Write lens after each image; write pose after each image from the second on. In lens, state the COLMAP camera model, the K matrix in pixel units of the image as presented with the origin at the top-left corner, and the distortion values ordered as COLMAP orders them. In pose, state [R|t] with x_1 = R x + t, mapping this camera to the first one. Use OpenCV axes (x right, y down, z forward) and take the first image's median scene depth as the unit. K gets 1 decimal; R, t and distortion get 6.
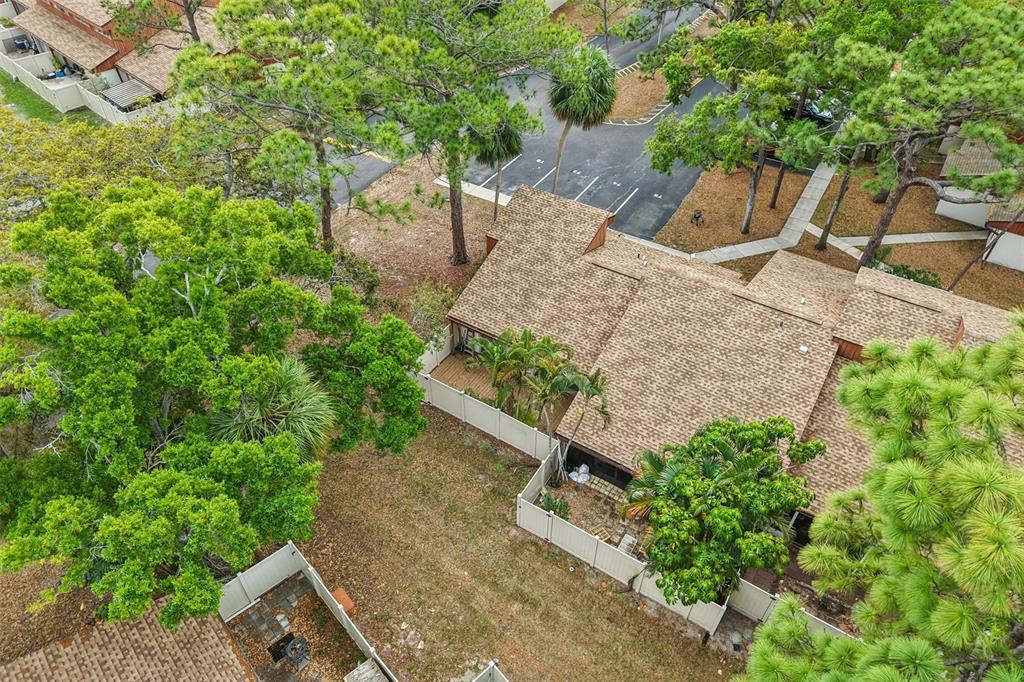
lens RADIAL K [[701.4, 0, 512.0], [0, 701.4, 341.0], [0, 0, 1]] dist [-0.028666, -0.000234]
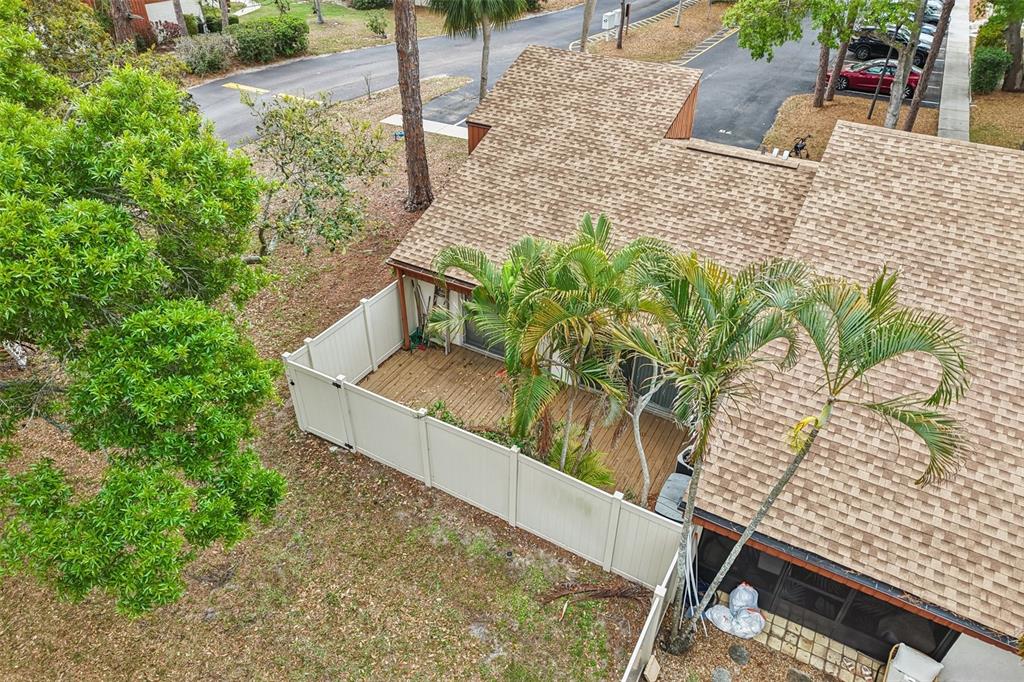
lens RADIAL K [[701.4, 0, 512.0], [0, 701.4, 341.0], [0, 0, 1]] dist [-0.028666, -0.000234]
pose [[0.998863, -0.031369, 0.035897, -0.032185], [0.034946, 0.993984, -0.103803, 0.075983], [-0.032425, 0.104940, 0.993950, 0.589999]]
